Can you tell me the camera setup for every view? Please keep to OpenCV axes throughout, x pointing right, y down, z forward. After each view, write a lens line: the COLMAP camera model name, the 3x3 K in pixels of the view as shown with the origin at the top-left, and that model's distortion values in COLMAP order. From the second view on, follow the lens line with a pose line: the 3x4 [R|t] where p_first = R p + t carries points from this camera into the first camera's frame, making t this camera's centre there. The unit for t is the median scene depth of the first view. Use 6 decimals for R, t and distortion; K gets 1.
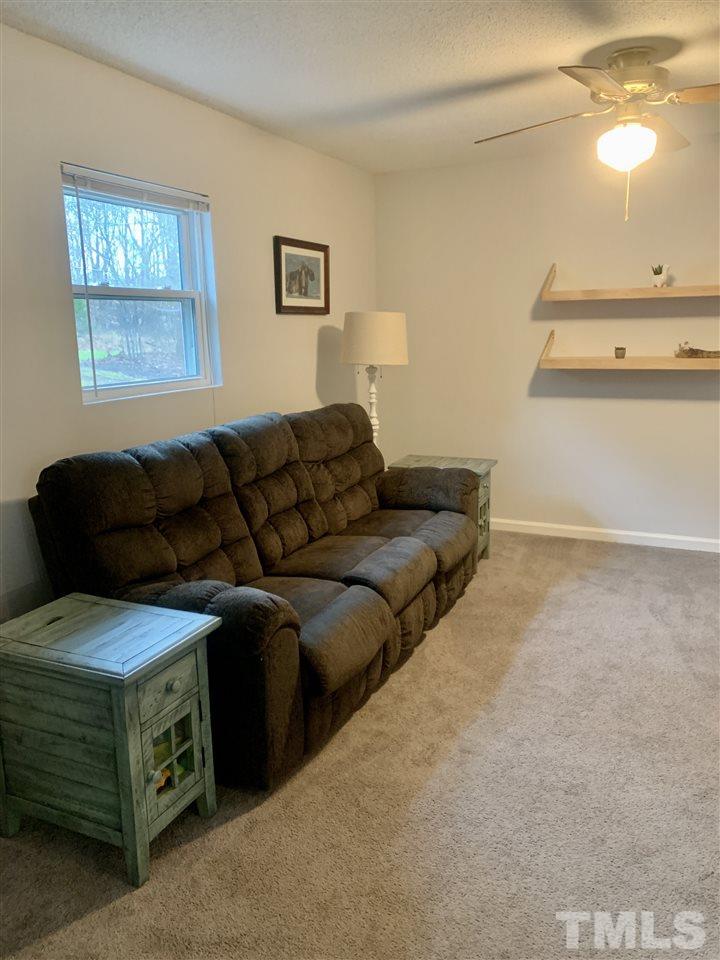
lens RADIAL K [[746.4, 0, 362.8], [0, 746.4, 472.0], [0, 0, 1]] dist [0.094533, -0.154824]
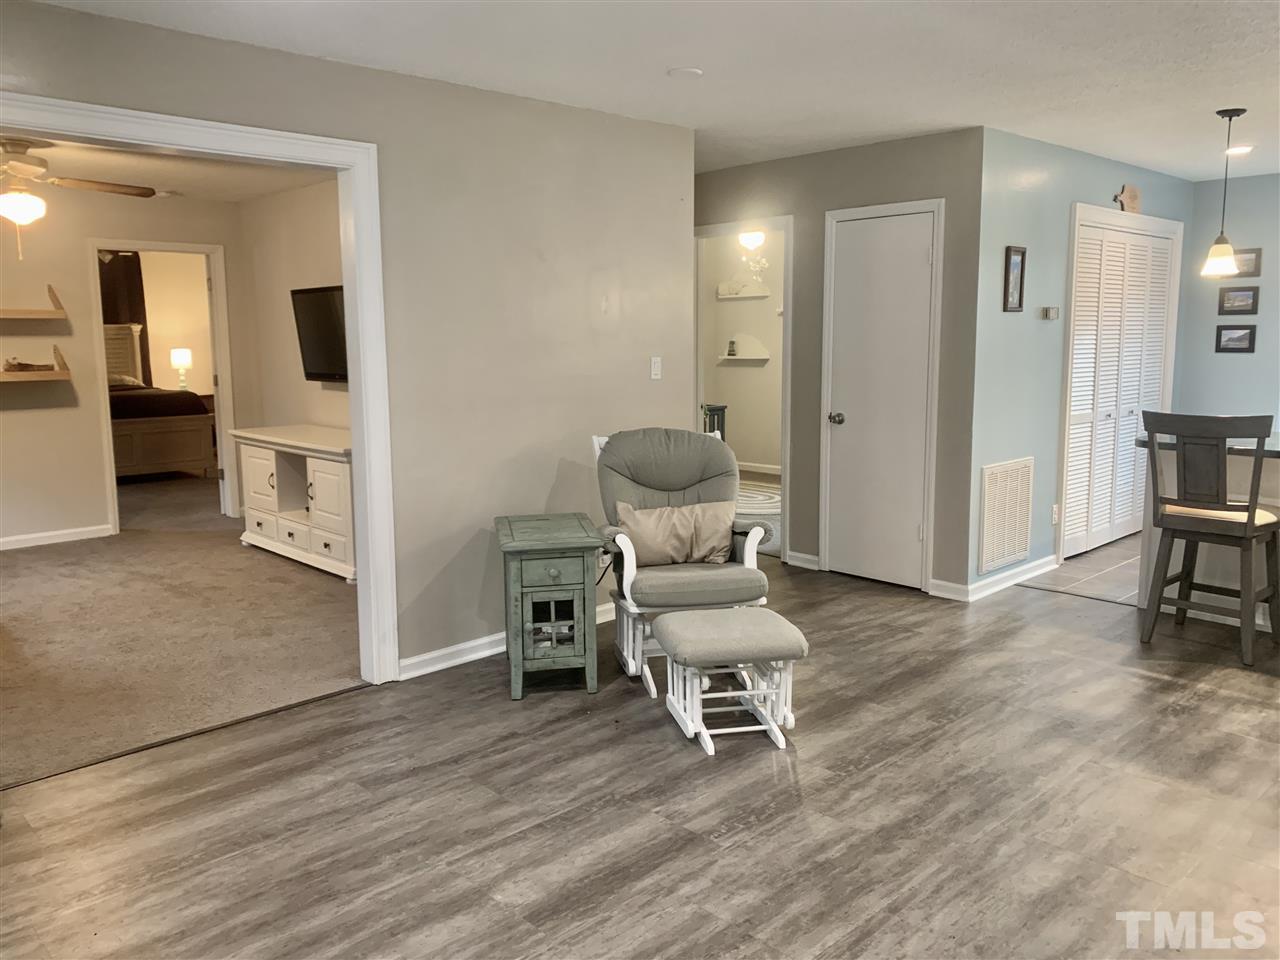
lens RADIAL K [[999.0, 0, 642.2], [0, 999.0, 464.5], [0, 0, 1]] dist [0.022205, 0.004387]
pose [[0.368942, -0.107746, 0.923186, -0.648365], [0.184240, 0.982026, 0.040984, 0.098423], [-0.911009, 0.154967, 0.382162, -0.416367]]
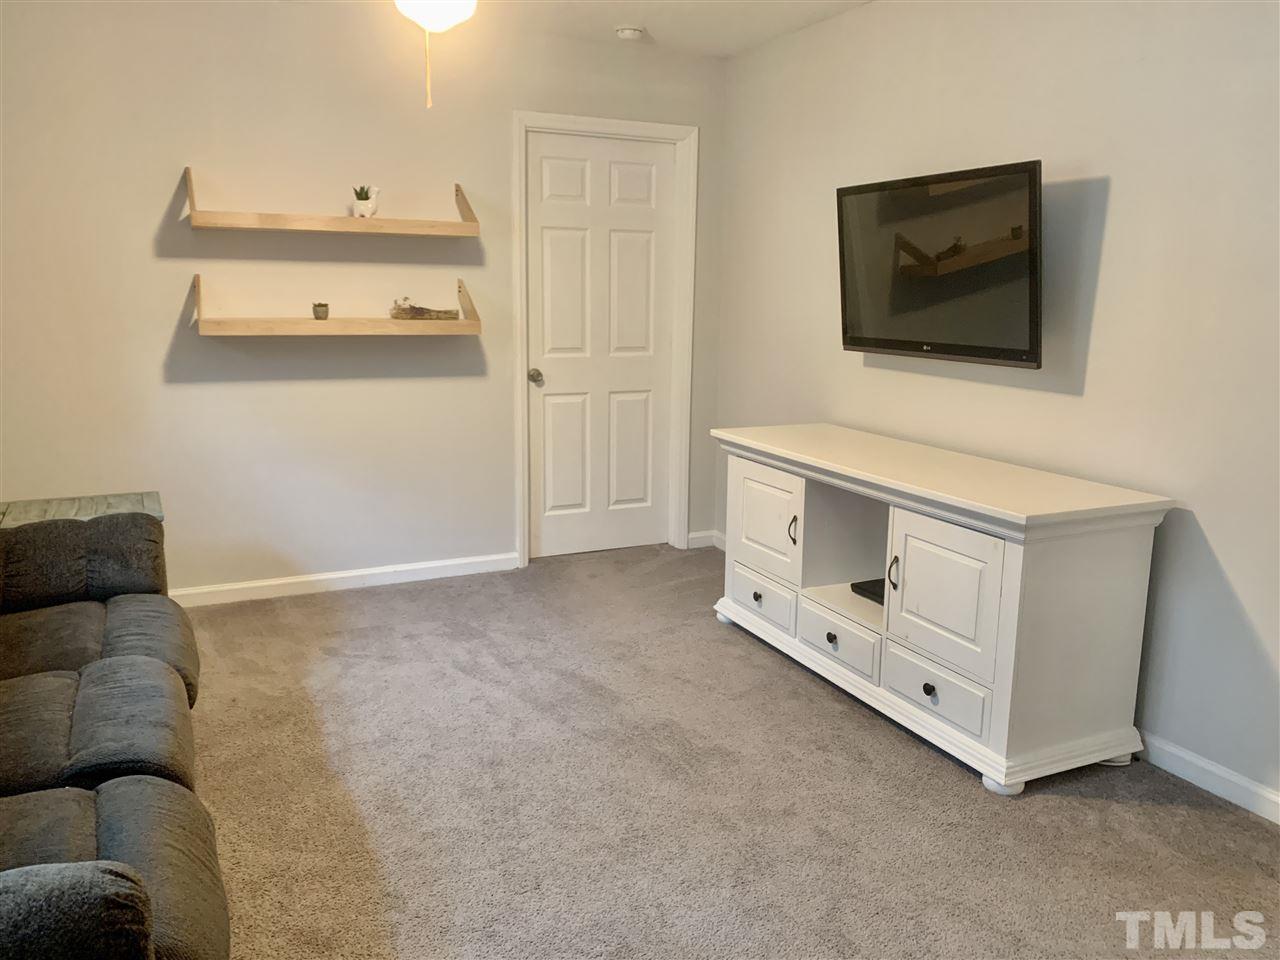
lens RADIAL K [[995.2, 0, 643.6], [0, 995.2, 471.6], [0, 0, 1]] dist [0.094533, -0.154824]
pose [[0.641679, -0.114559, 0.758369, -0.178799], [0.125885, 0.991104, 0.043201, -0.019103], [-0.756572, 0.067746, 0.650392, 0.215101]]
